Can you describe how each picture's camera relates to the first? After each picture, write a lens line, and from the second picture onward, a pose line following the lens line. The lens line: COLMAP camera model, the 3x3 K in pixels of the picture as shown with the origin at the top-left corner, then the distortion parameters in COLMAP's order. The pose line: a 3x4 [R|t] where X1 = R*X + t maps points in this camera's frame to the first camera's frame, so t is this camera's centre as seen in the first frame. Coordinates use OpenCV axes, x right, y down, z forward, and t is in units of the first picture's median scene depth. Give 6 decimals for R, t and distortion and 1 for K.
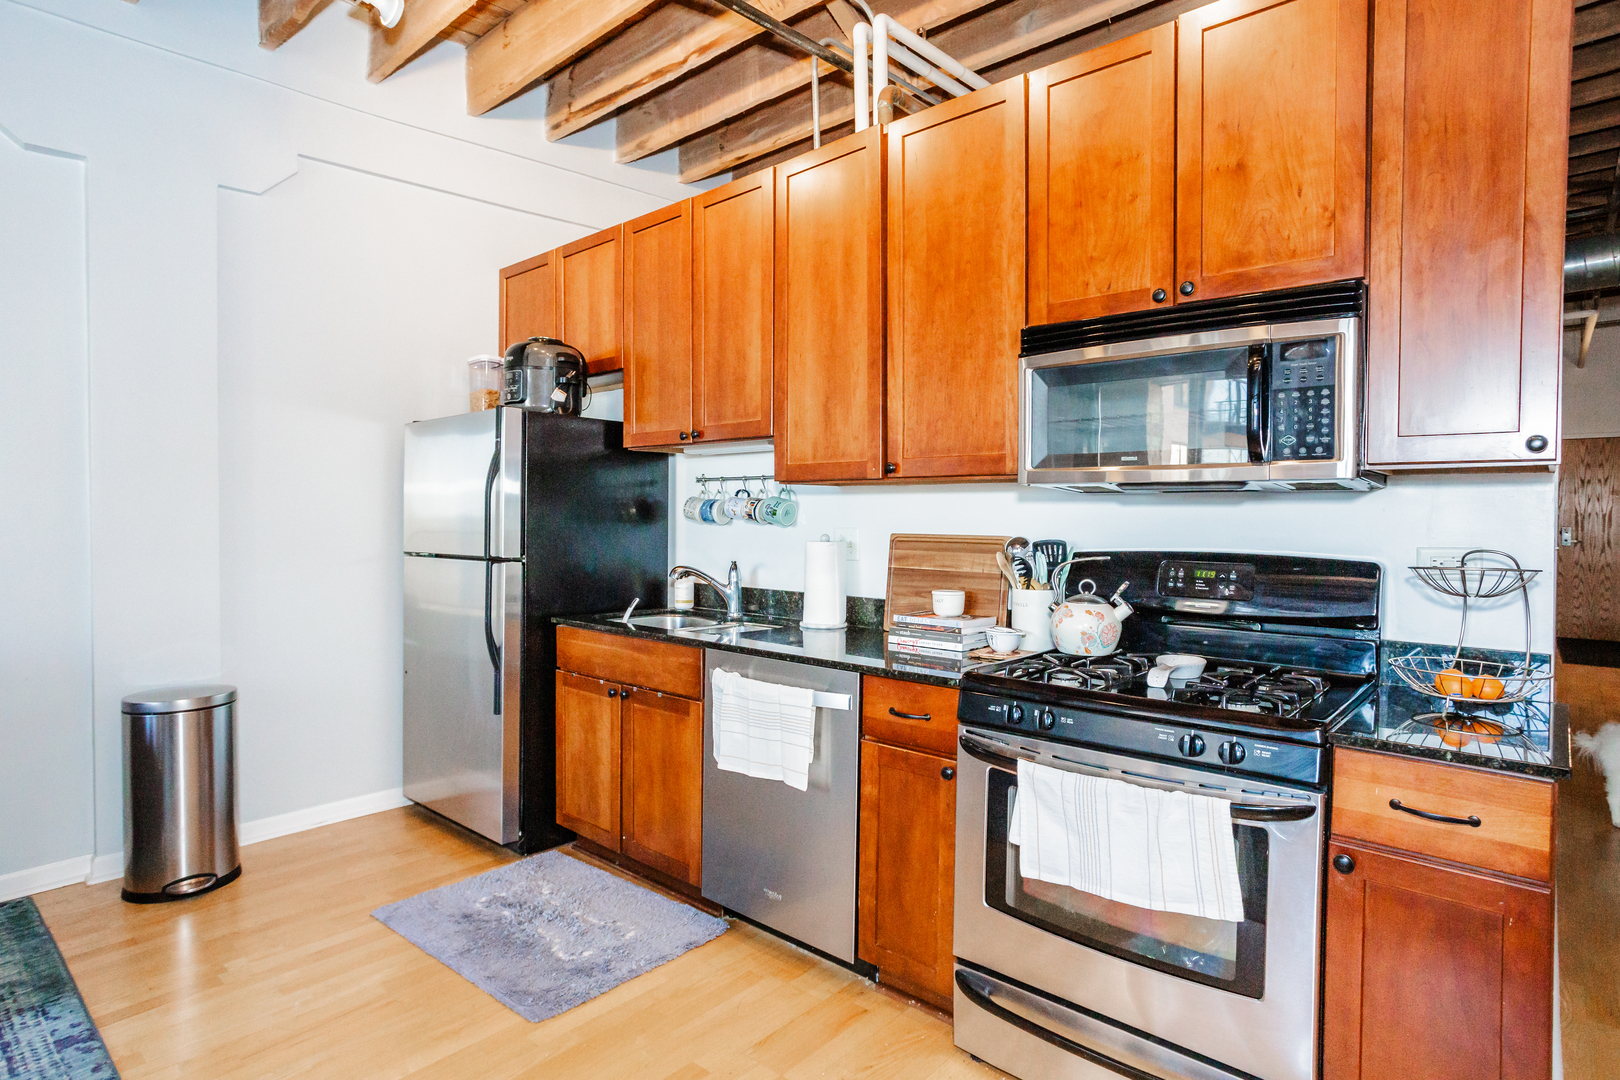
lens RADIAL K [[831.0, 0, 813.0], [0, 831.0, 536.2], [0, 0, 1]] dist [-0.008612, 0.000664]
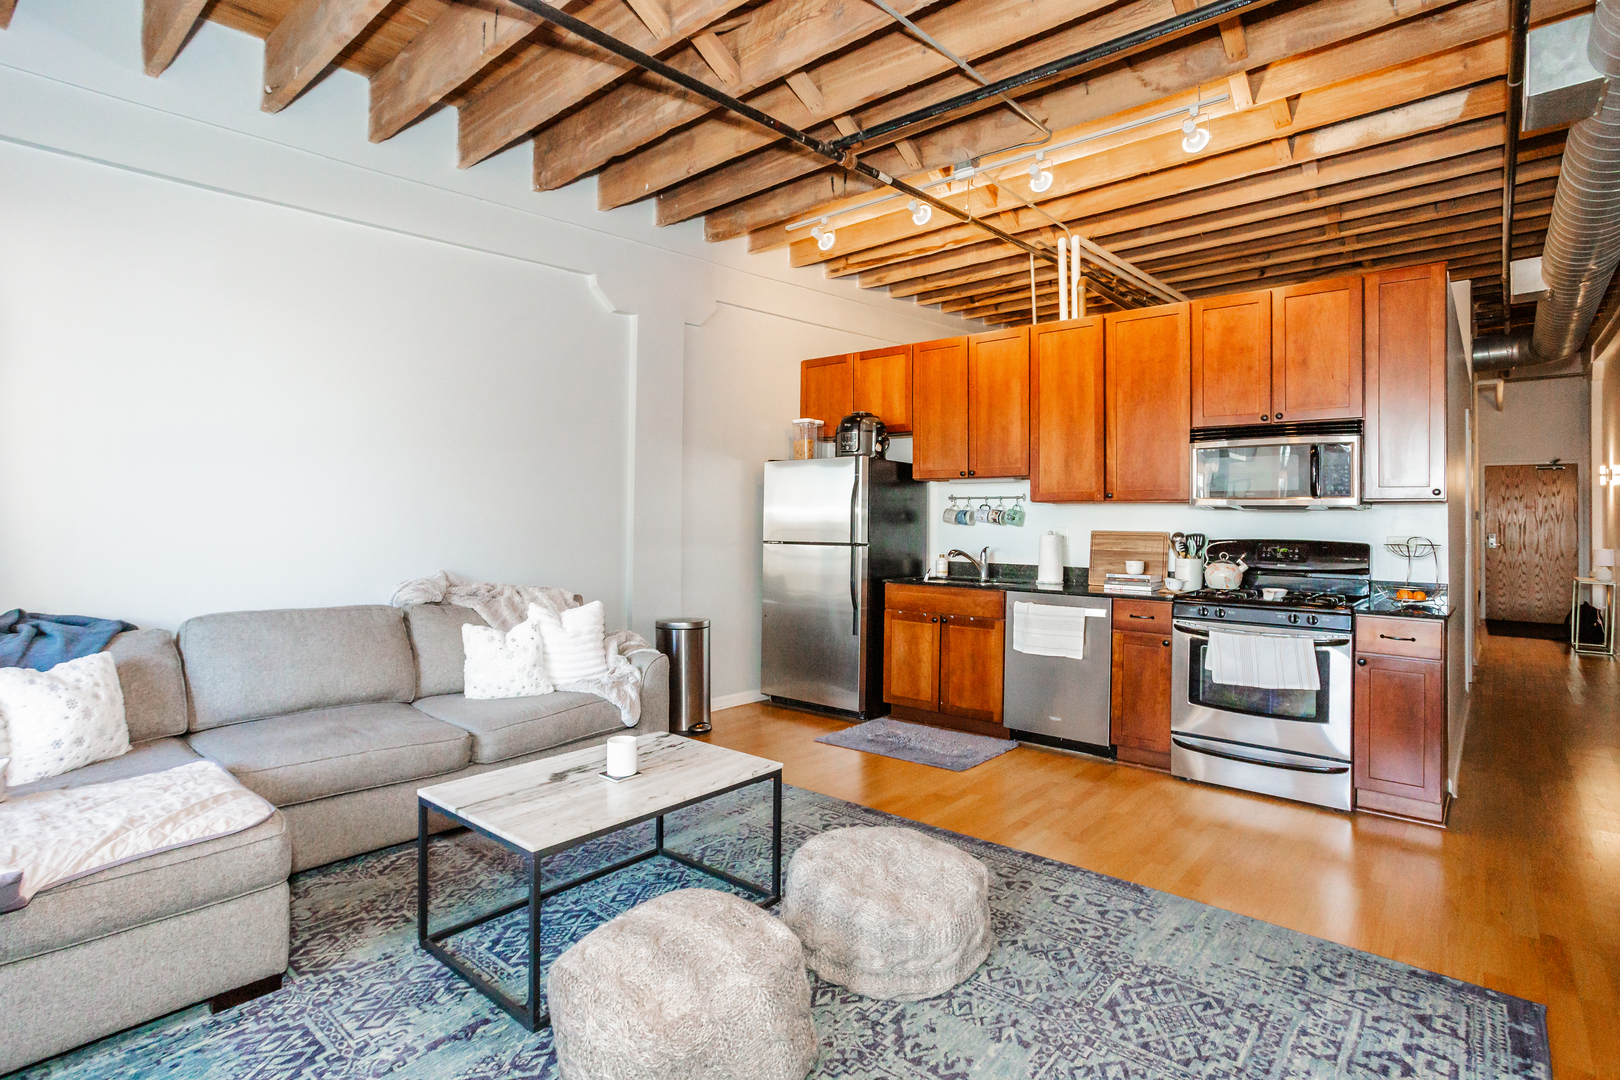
lens RADIAL K [[801.9, 0, 810.5], [0, 801.9, 520.1], [0, 0, 1]] dist [-0.024459, 0.029452]
pose [[0.999776, 0.006989, 0.019956, -0.575043], [-0.006460, 0.999630, -0.026430, 0.024925], [-0.020133, 0.026295, 0.999451, -0.742385]]
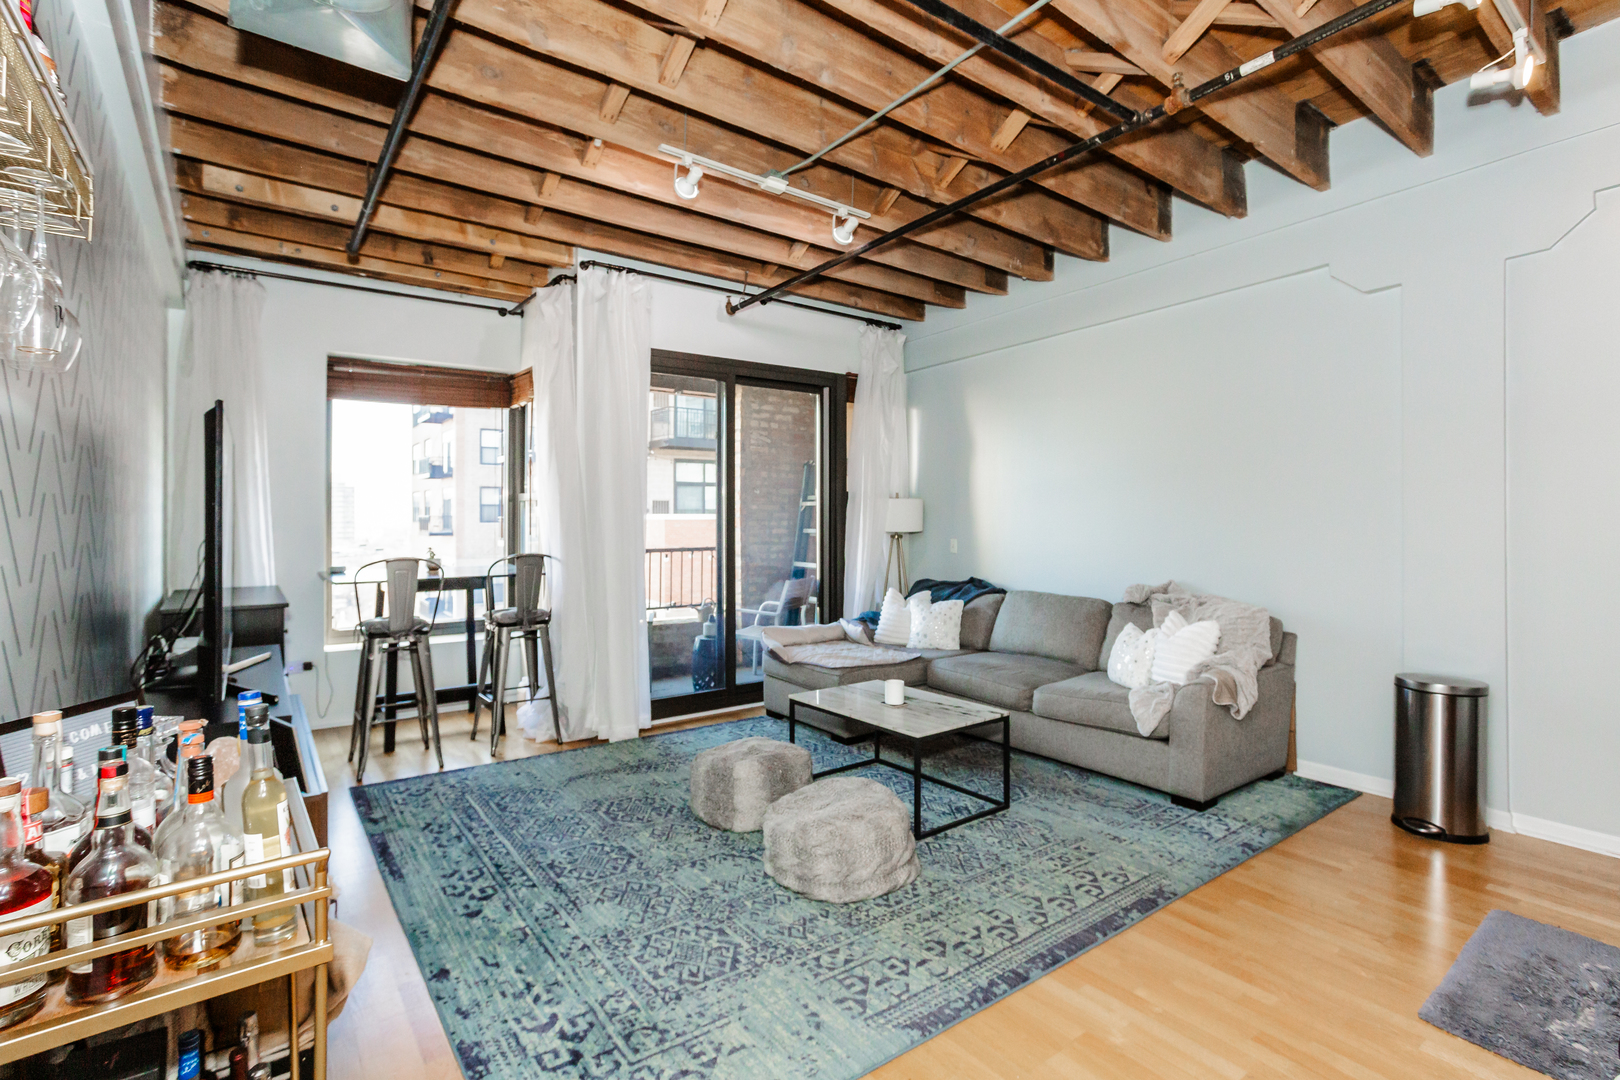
lens RADIAL K [[790.5, 0, 821.8], [0, 790.5, 529.3], [0, 0, 1]] dist [-0.052676, 0.028560]
pose [[-0.194376, 0.011178, -0.980863, 0.620611], [-0.030204, 0.999393, 0.017375, -0.034563], [0.980462, 0.033003, -0.193920, 0.312316]]
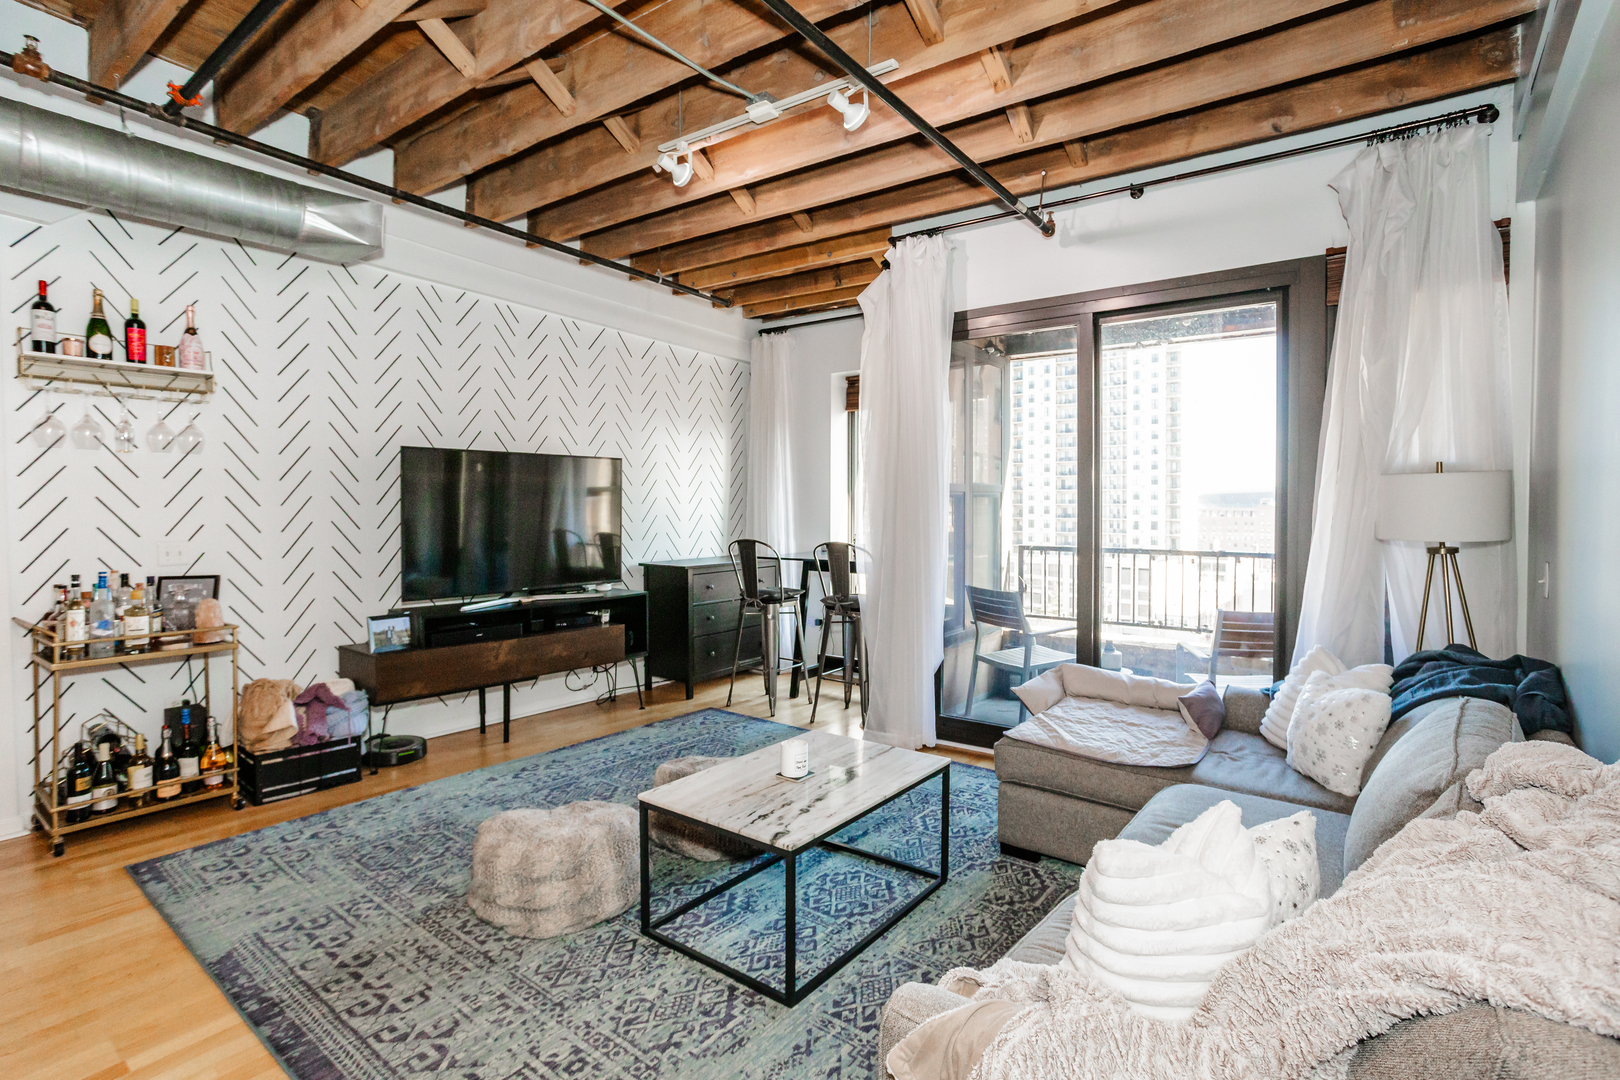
lens RADIAL K [[790.5, 0, 821.8], [0, 790.5, 529.3], [0, 0, 1]] dist [-0.052676, 0.028560]
pose [[-0.997751, -0.005943, -0.066760, -0.735648], [-0.010073, 0.998044, 0.061693, -0.070213], [0.066263, 0.062227, -0.995860, 1.133688]]
